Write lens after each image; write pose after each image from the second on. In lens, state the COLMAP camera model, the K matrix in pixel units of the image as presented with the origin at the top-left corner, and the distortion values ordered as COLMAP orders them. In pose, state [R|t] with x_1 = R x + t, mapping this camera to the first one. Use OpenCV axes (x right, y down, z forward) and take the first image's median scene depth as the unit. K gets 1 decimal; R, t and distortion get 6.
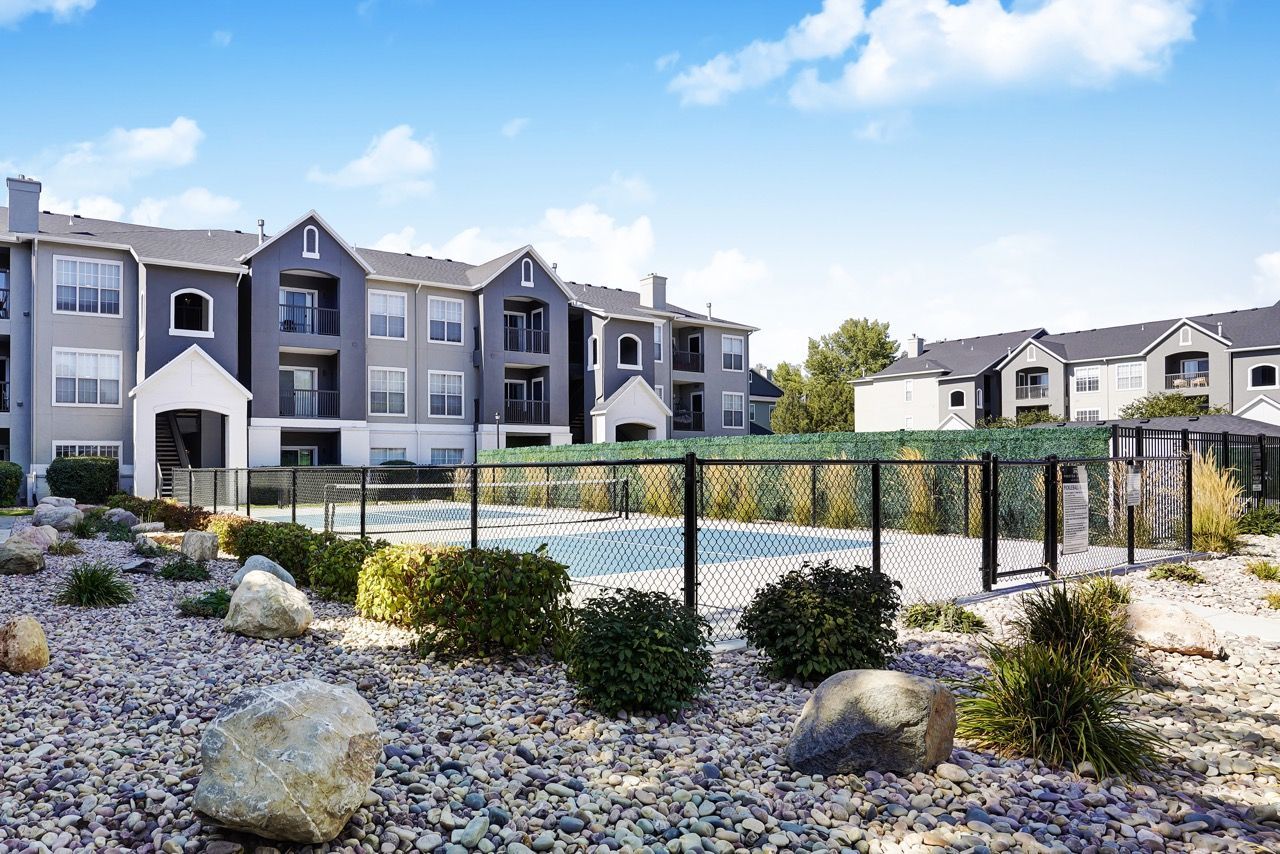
lens RADIAL K [[903.5, 0, 640.5], [0, 903.5, 482.6], [0, 0, 1]] dist [0.251887, 0.000068]
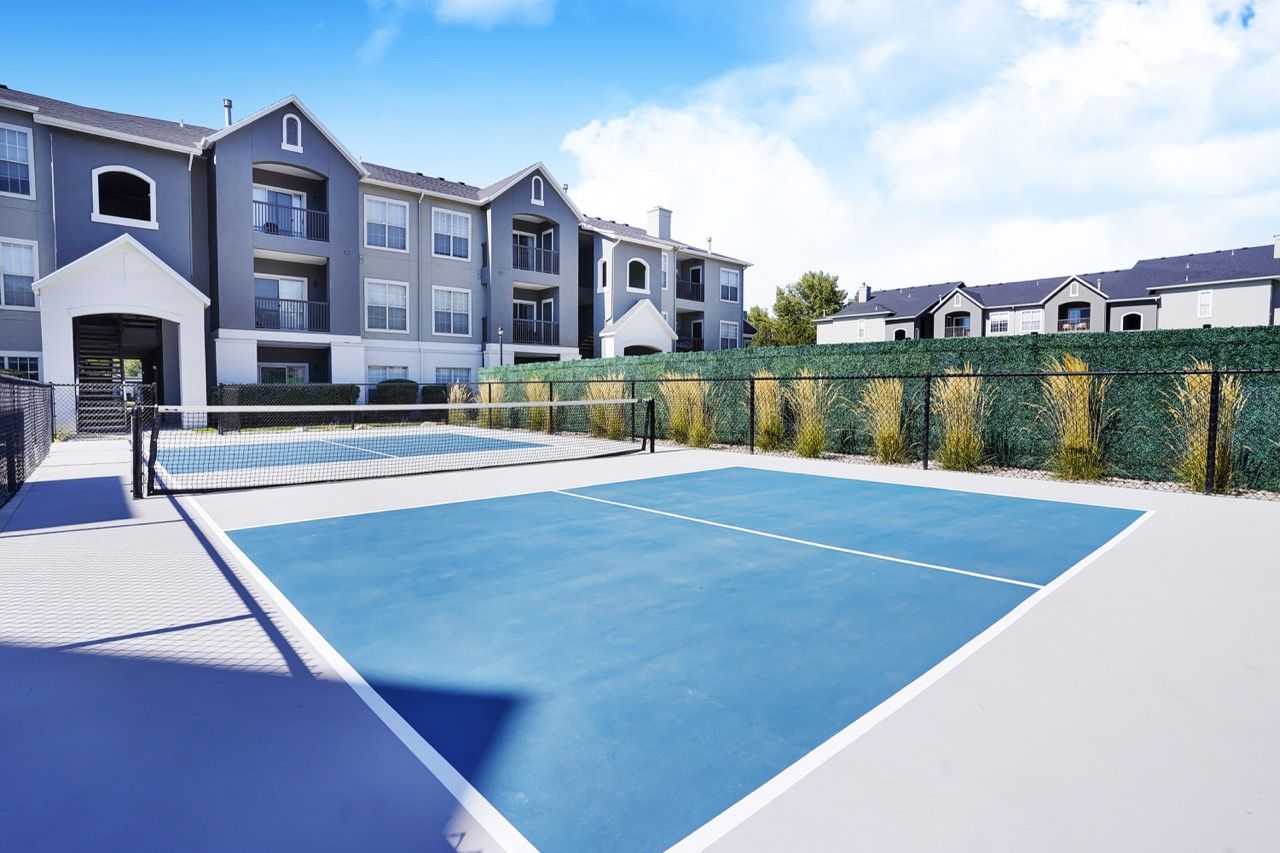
lens RADIAL K [[641.5, 0, 640.0], [0, 641.5, 426.5], [0, 0, 1]] dist [-0.066053, 0.034299]
pose [[0.999907, 0.002872, 0.013317, -0.020837], [-0.003349, 0.999349, 0.035932, -0.000120], [-0.013205, -0.035973, 0.999266, 0.300152]]
